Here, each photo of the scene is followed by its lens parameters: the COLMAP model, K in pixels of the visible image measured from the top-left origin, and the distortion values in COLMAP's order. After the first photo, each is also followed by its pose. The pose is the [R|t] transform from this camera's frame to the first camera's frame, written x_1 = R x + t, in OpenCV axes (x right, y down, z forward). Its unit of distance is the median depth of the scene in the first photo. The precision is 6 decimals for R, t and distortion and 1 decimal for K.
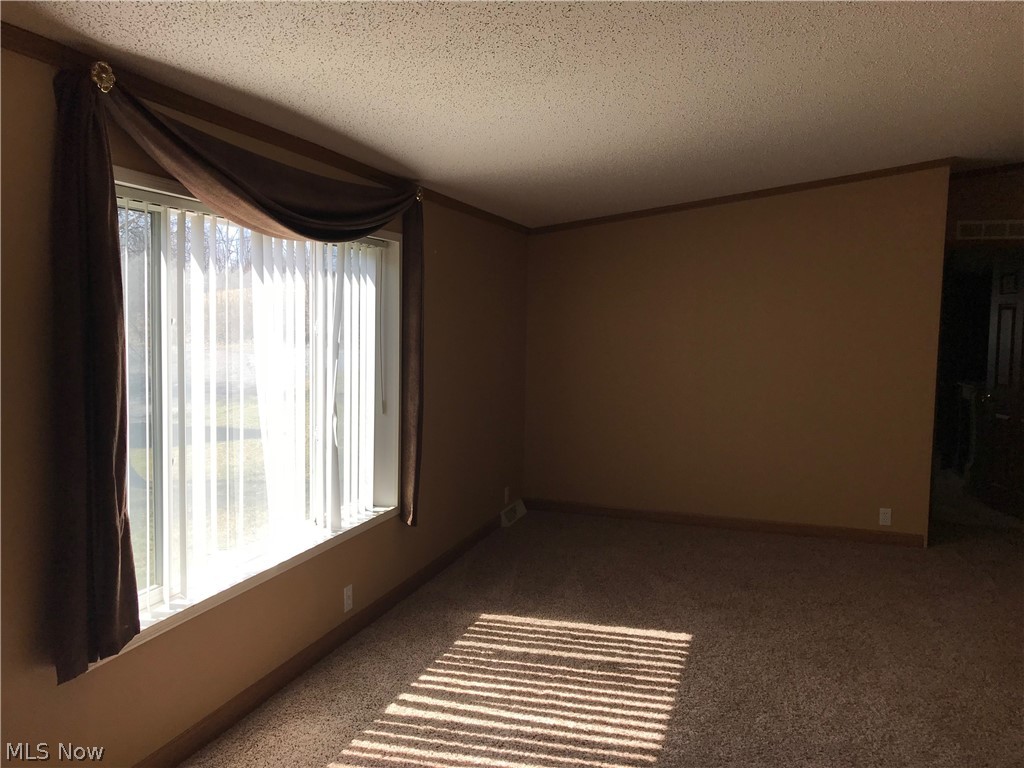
lens RADIAL K [[847.1, 0, 512.0], [0, 847.1, 384.0], [0, 0, 1]] dist [0.000678, -0.075797]
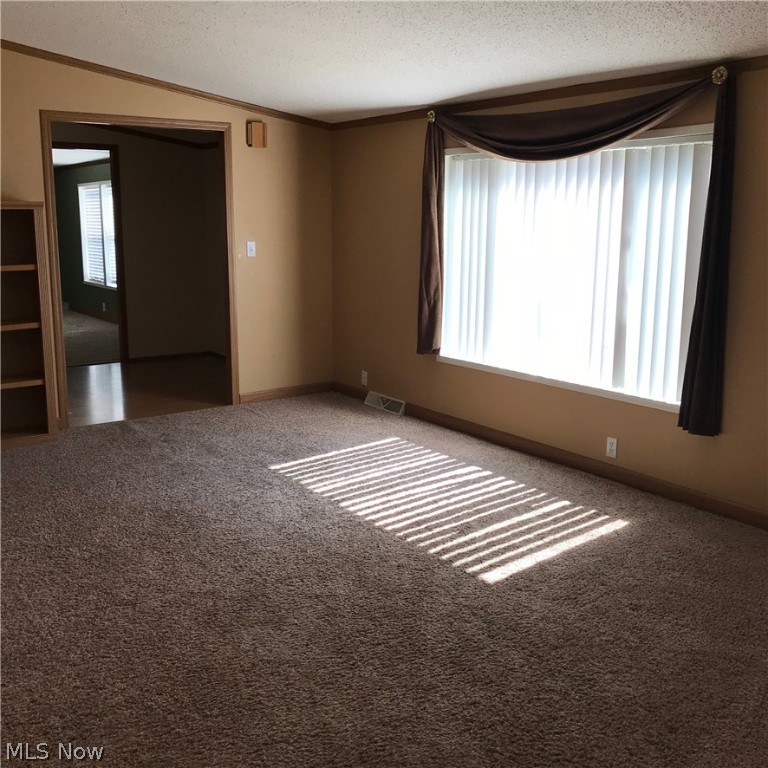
lens RADIAL K [[801.2, 0, 384.0], [0, 801.2, 384.0], [0, 0, 1]] dist [0.208519, 0.003040]
pose [[-0.586332, 0.148056, -0.796426, 1.050313], [-0.075275, 0.968944, 0.235545, -0.112327], [0.806566, 0.198059, -0.556978, 1.515658]]
